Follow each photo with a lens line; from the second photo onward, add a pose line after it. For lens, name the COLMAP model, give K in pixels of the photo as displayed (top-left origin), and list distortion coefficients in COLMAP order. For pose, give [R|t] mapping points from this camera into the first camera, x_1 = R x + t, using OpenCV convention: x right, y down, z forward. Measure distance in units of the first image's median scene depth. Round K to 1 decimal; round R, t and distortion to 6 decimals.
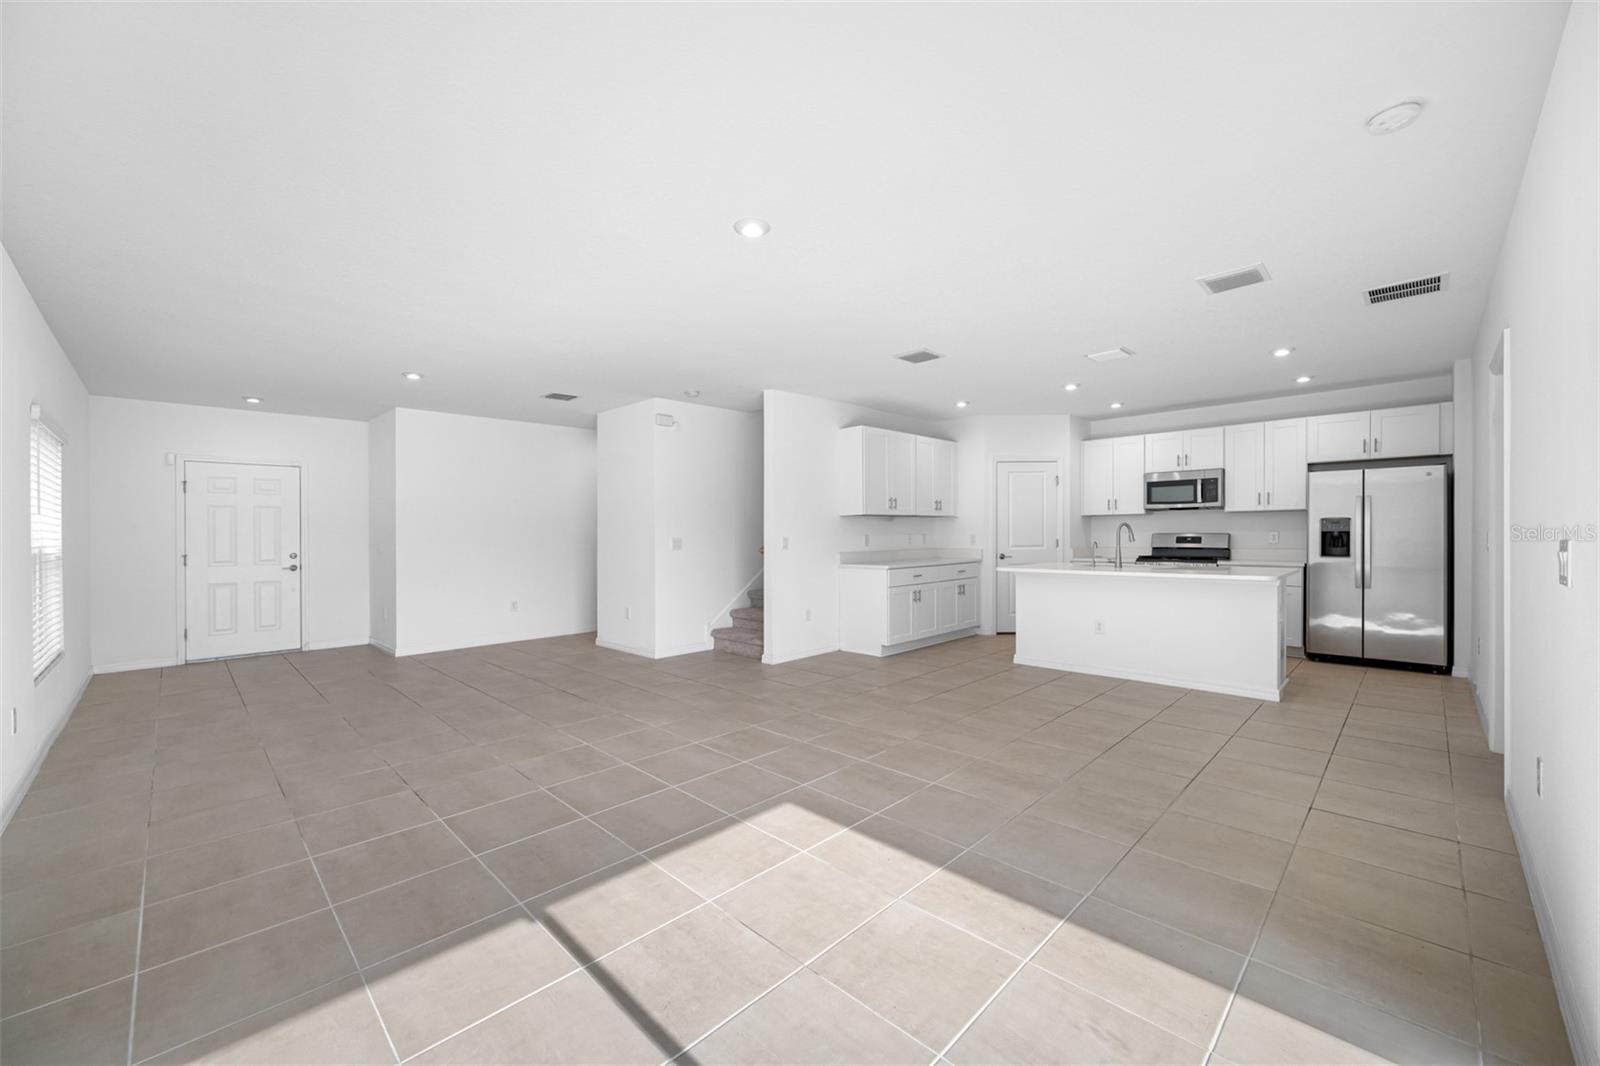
lens RADIAL K [[636.2, 0, 802.1], [0, 636.2, 534.3], [0, 0, 1]] dist [-0.000218, 0.000128]
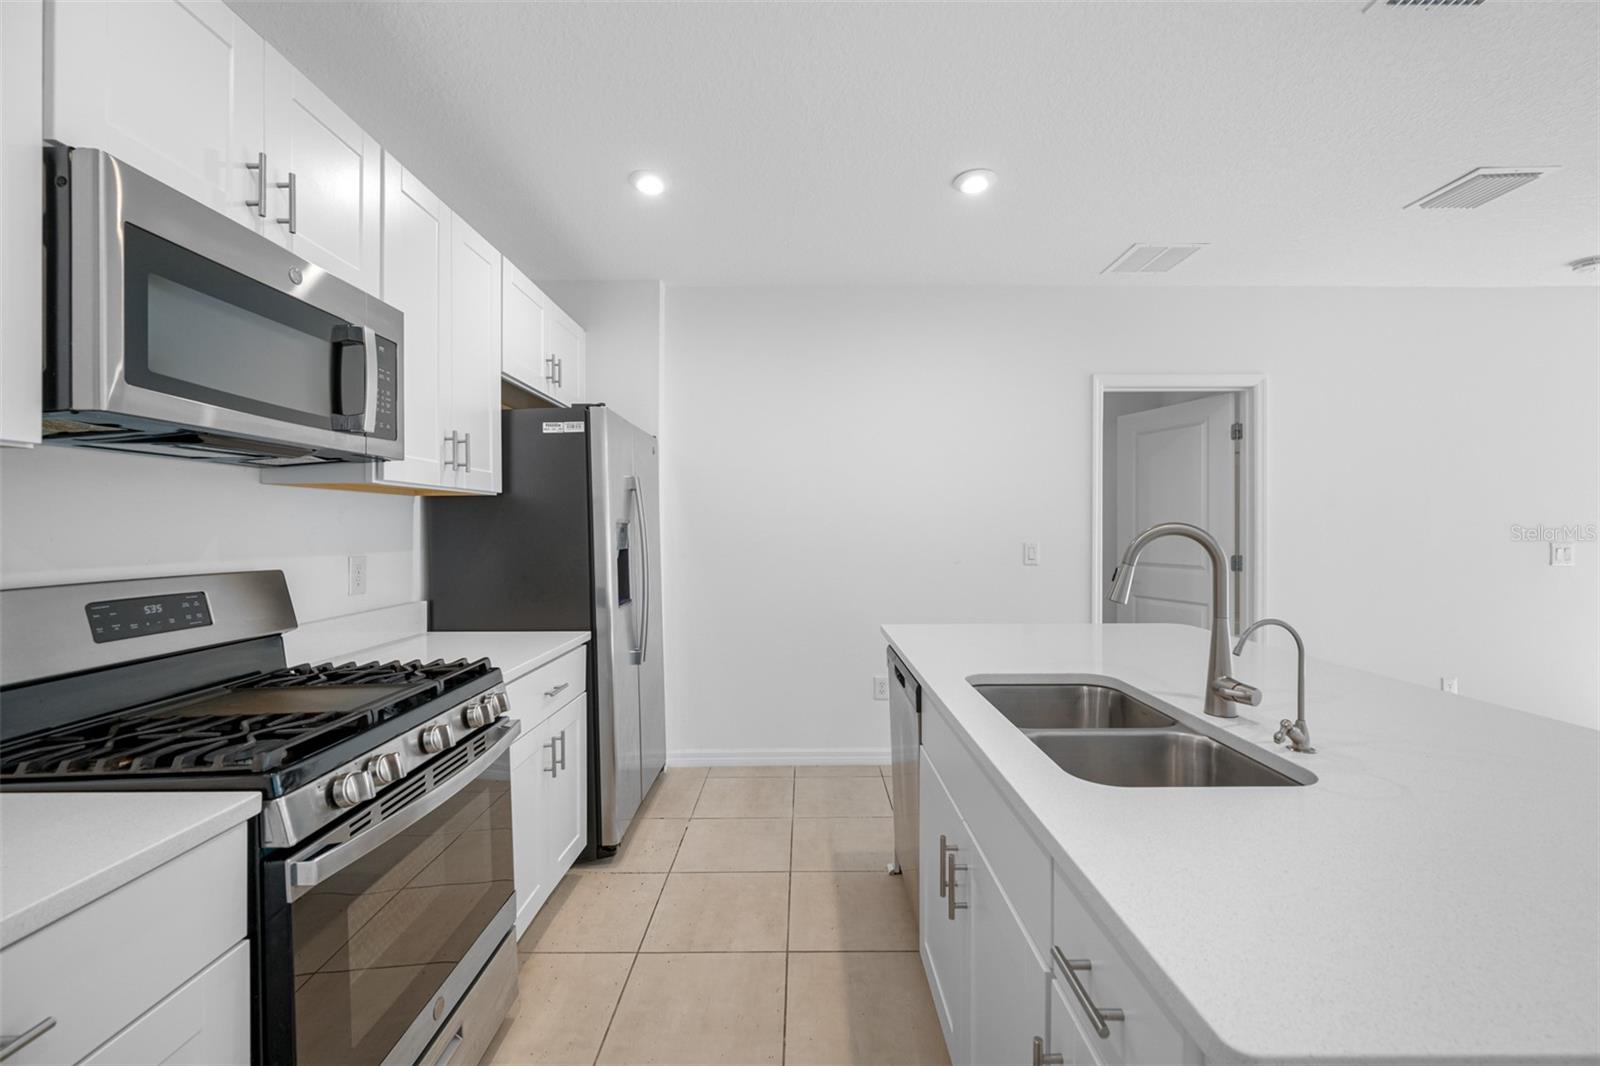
lens RADIAL K [[636.2, 0, 808.7], [0, 636.2, 532.2], [0, 0, 1]] dist [-0.000218, 0.000128]
pose [[-0.712553, 0.001469, 0.701617, 0.373856], [0.005060, 0.999983, 0.003045, -0.016125], [-0.701600, 0.005720, -0.712548, 1.085867]]
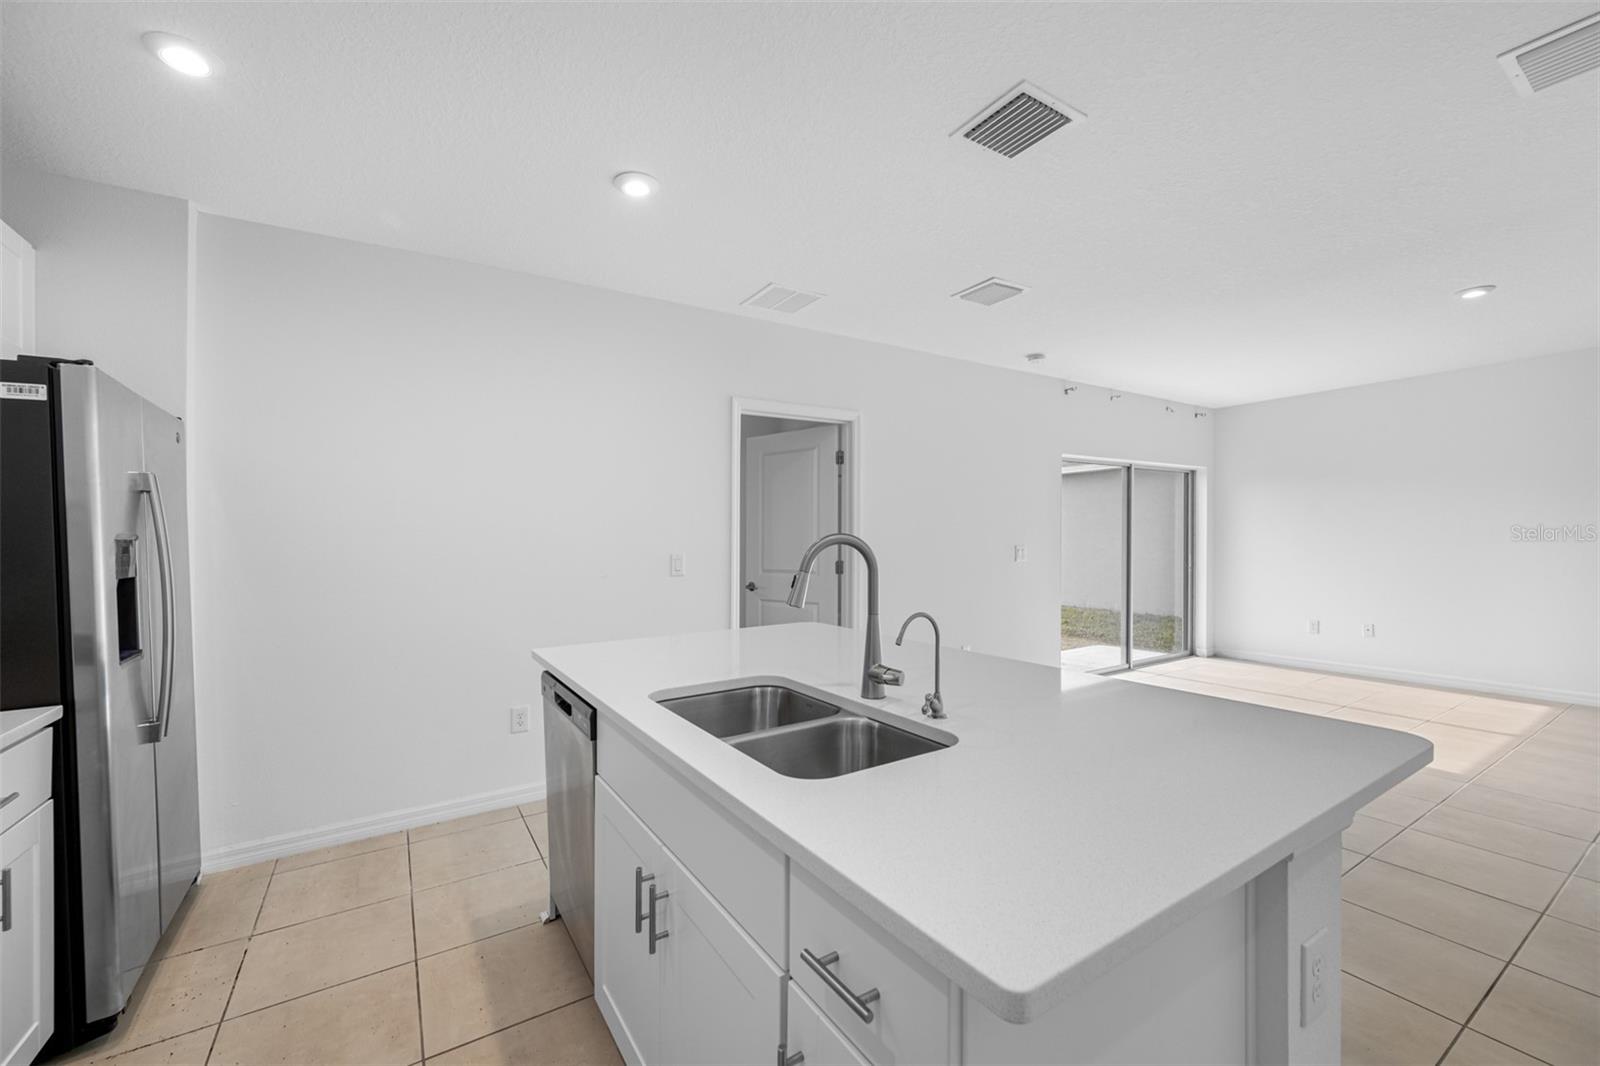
lens RADIAL K [[636.2, 0, 794.0], [0, 636.2, 540.8], [0, 0, 1]] dist [-0.000218, 0.000128]
pose [[-0.975398, 0.017433, 0.219761, 0.393742], [0.018616, 0.999821, 0.003310, -0.016240], [-0.219664, 0.007320, -0.975548, 1.087017]]
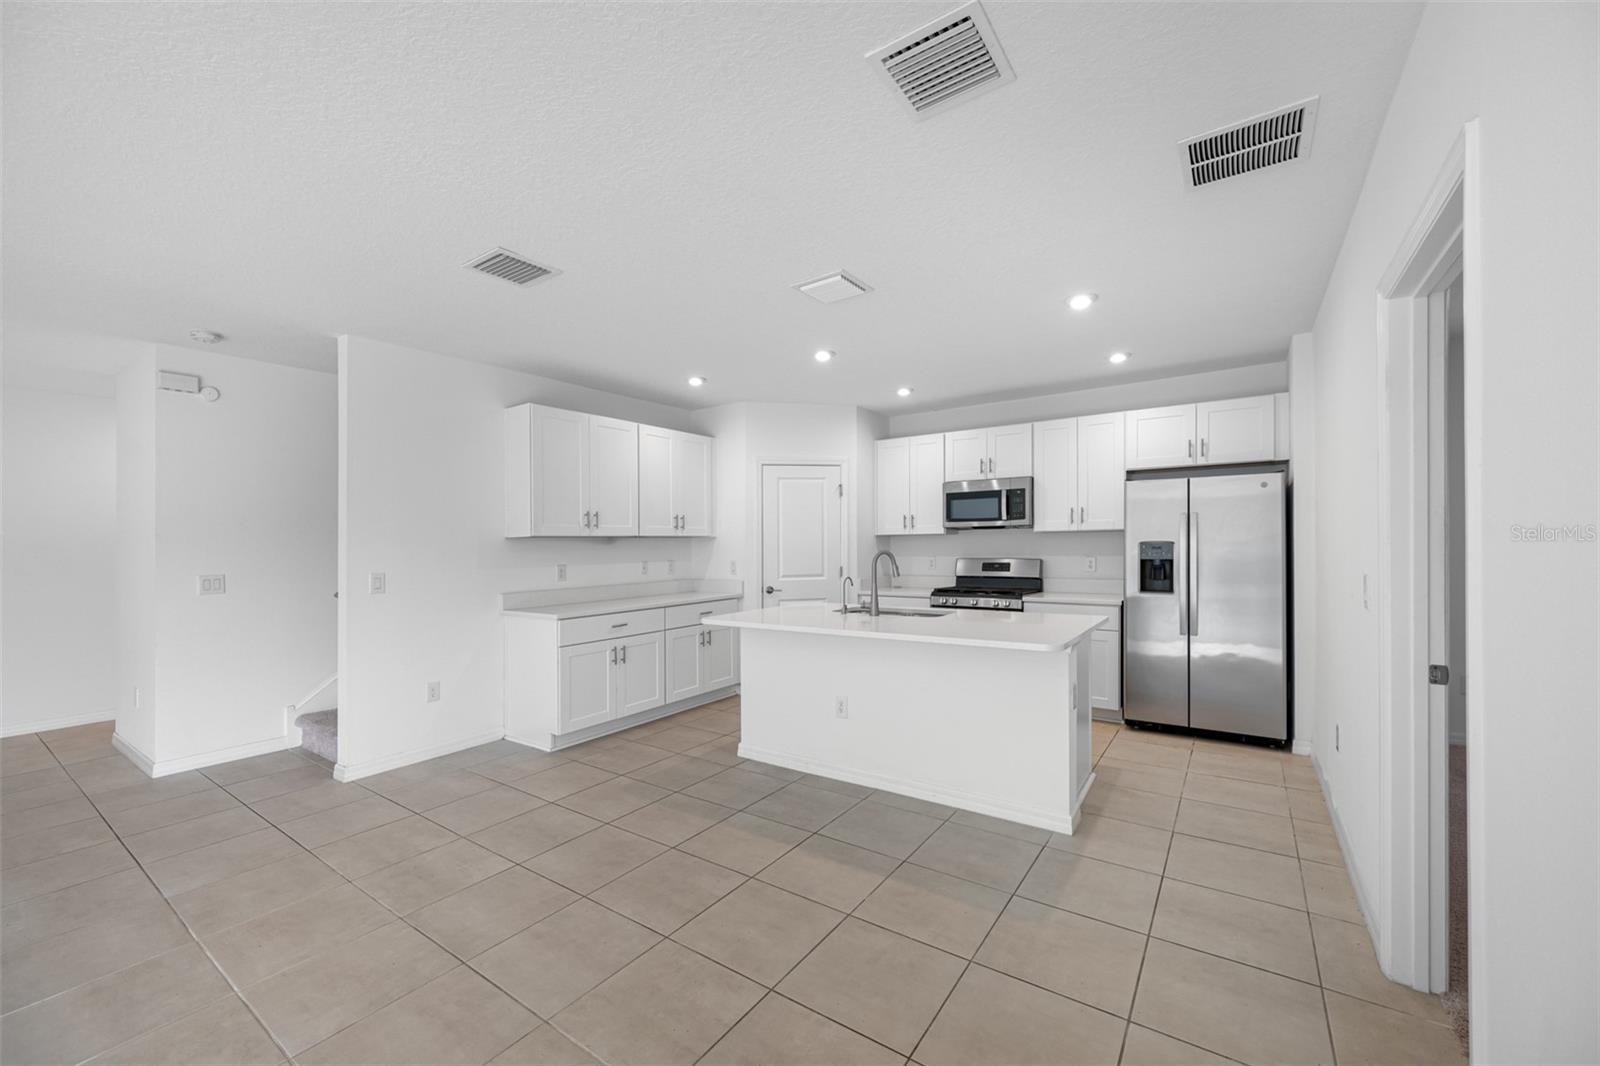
lens RADIAL K [[636.2, 0, 808.1], [0, 636.2, 546.1], [0, 0, 1]] dist [-0.000218, 0.000128]
pose [[0.984129, -0.003600, 0.177417, 0.258962], [0.003944, 0.999991, -0.001584, -0.018352], [-0.177409, 0.002259, 0.984135, 0.287187]]
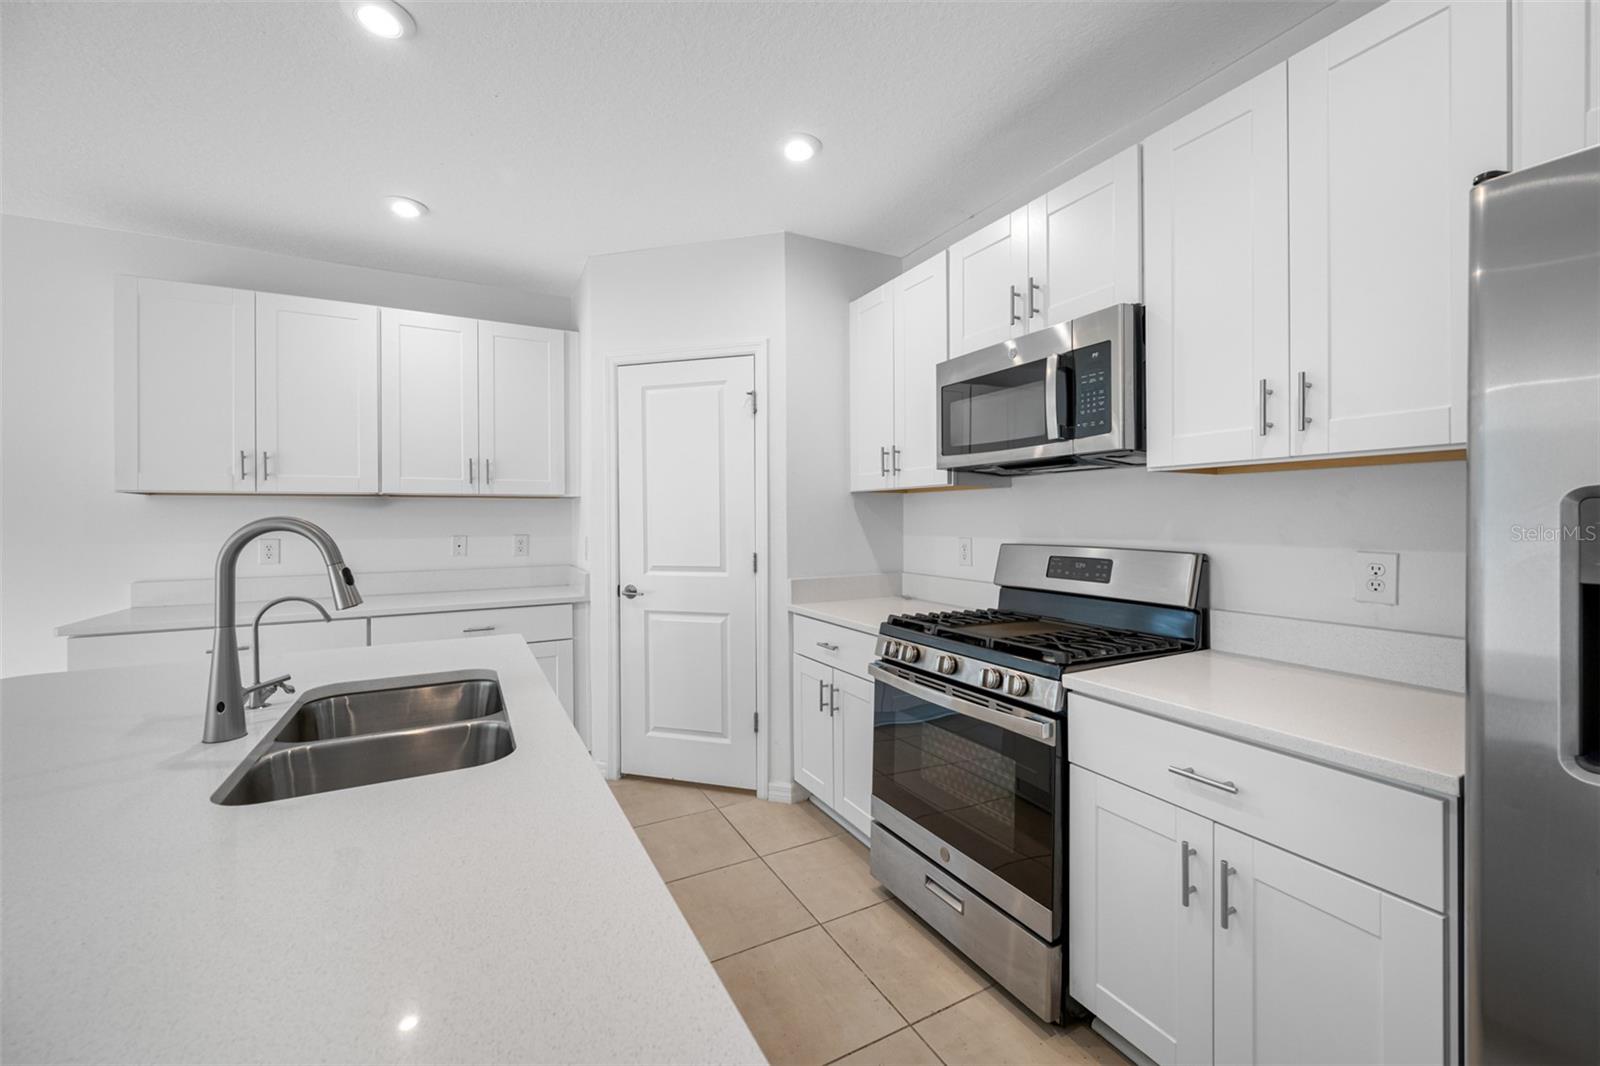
lens RADIAL K [[636.2, 0, 787.4], [0, 636.2, 512.4], [0, 0, 1]] dist [-0.000218, 0.000128]
pose [[0.955371, 0.001657, -0.295404, 0.615688], [-0.004466, 0.999951, -0.008834, -0.016001], [0.295375, 0.009759, 0.955332, 0.726878]]
